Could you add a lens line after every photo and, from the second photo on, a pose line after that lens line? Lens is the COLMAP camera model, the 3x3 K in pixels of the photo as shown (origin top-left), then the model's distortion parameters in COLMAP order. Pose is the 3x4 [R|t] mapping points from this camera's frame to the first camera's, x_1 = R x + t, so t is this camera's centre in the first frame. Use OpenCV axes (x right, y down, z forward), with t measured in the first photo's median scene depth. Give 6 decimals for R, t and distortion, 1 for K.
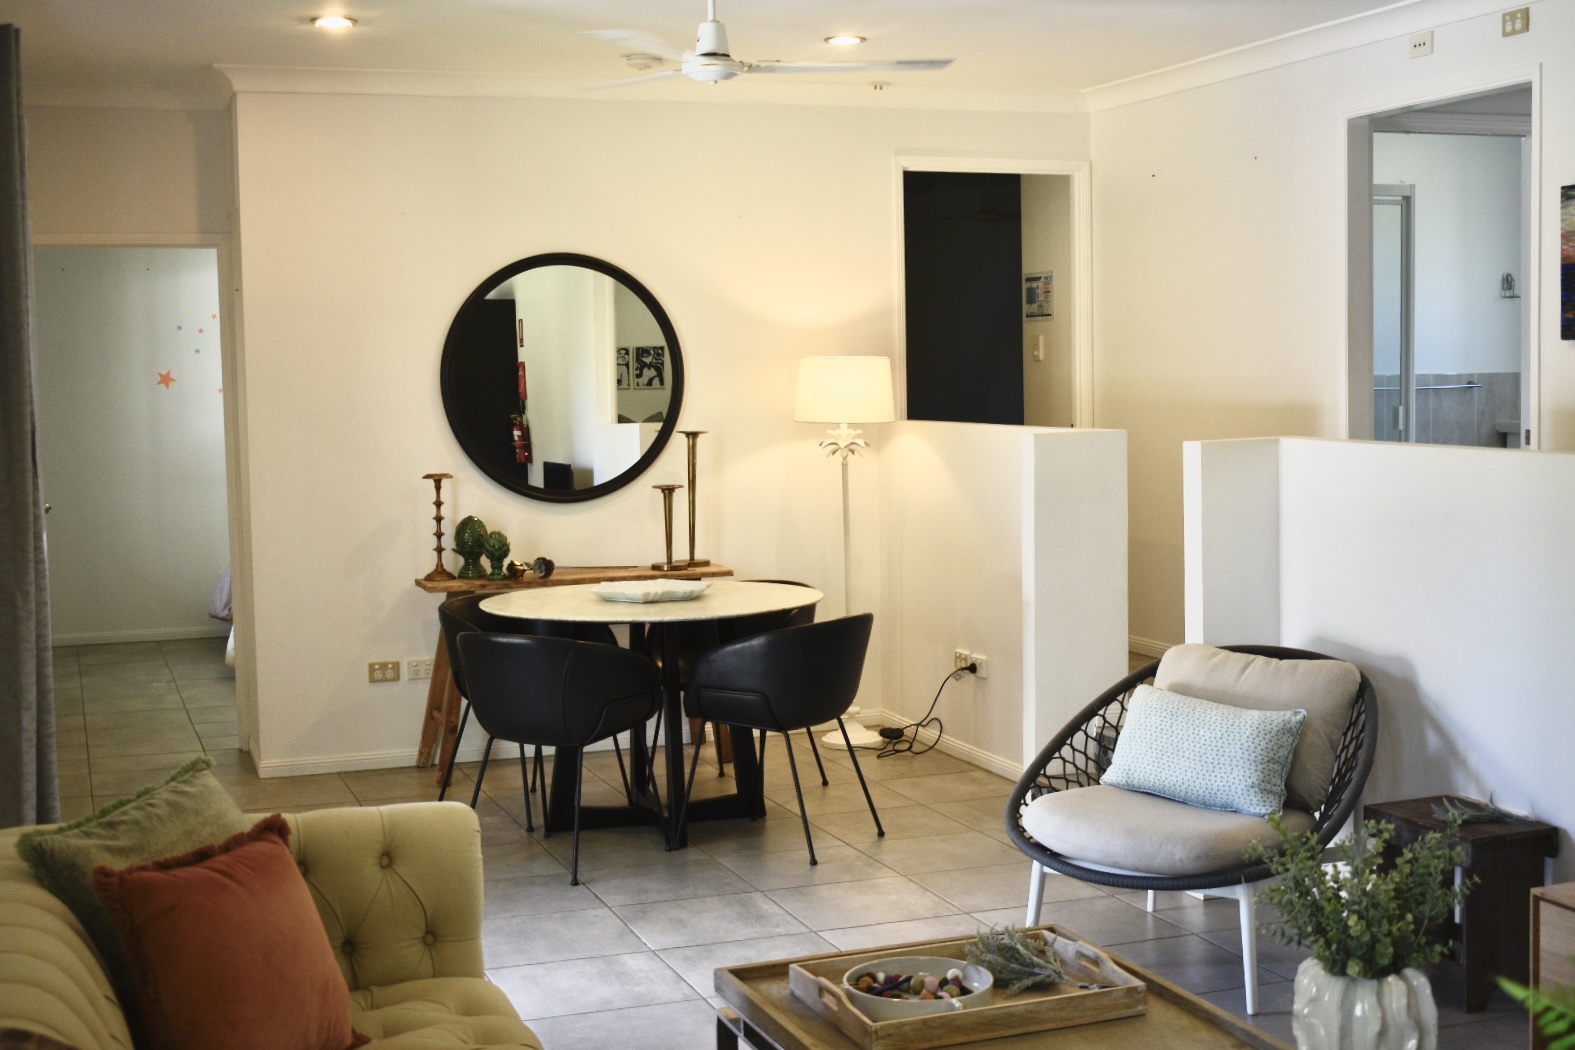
lens RADIAL K [[2075.1, 0, 788.4], [0, 2075.1, 523.9], [0, 0, 1]] dist [-0.031350, 0.000000]
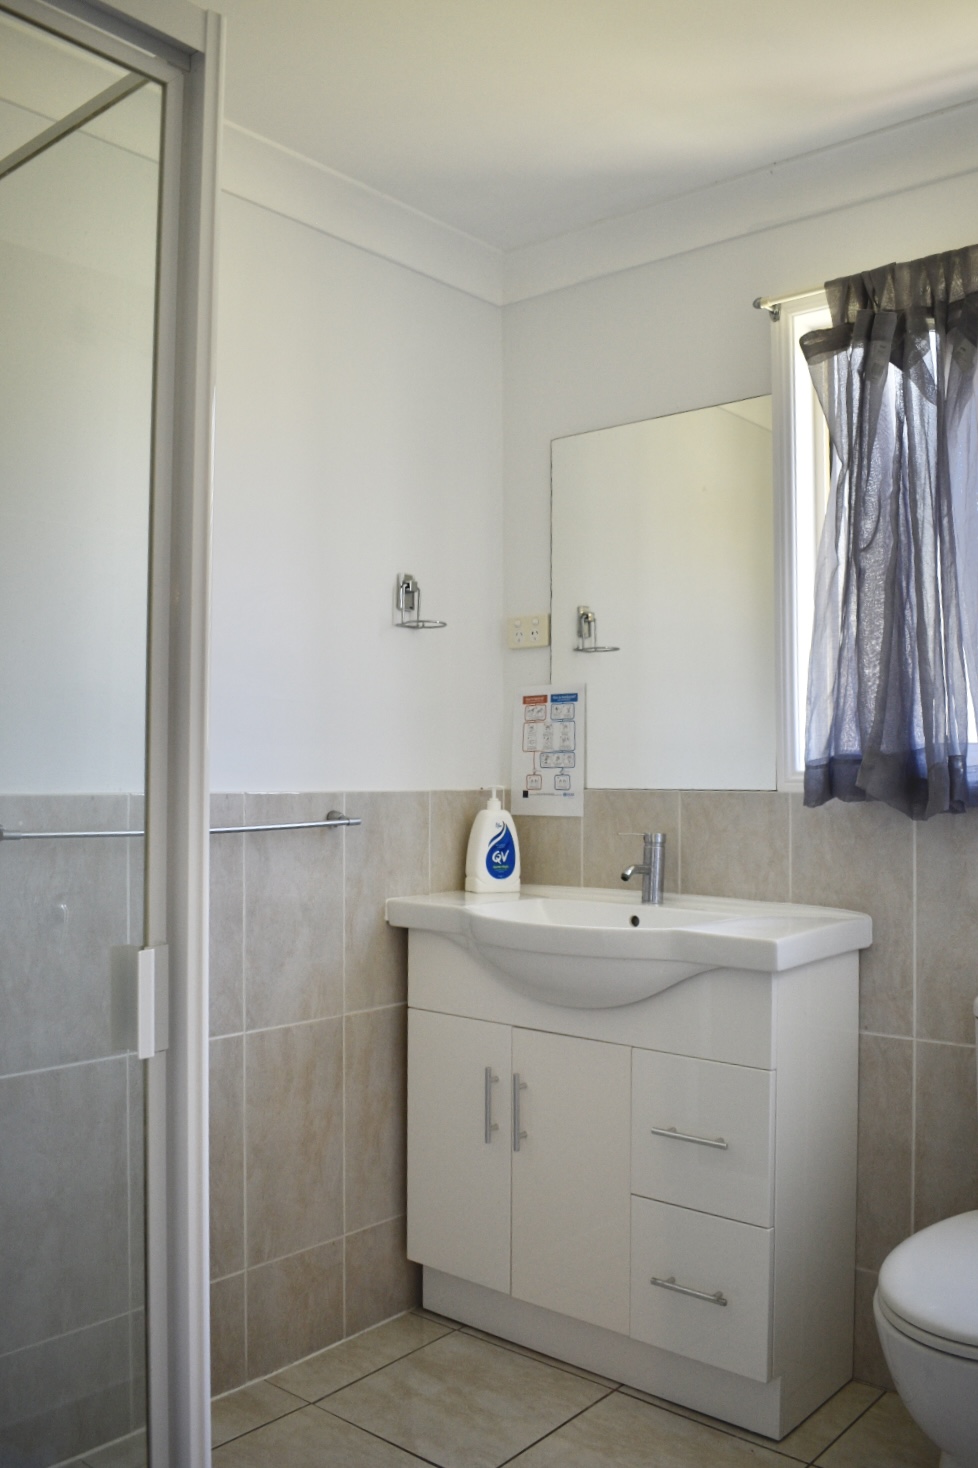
lens RADIAL K [[1208.5, 0, 489.6], [0, 1208.5, 738.7], [0, 0, 1]] dist [-0.003184, -0.001562]
pose [[0.865019, 0.033318, 0.500631, 0.231767], [0.024280, 0.993844, -0.108093, -0.055775], [-0.501151, 0.105658, 0.858886, 0.765638]]
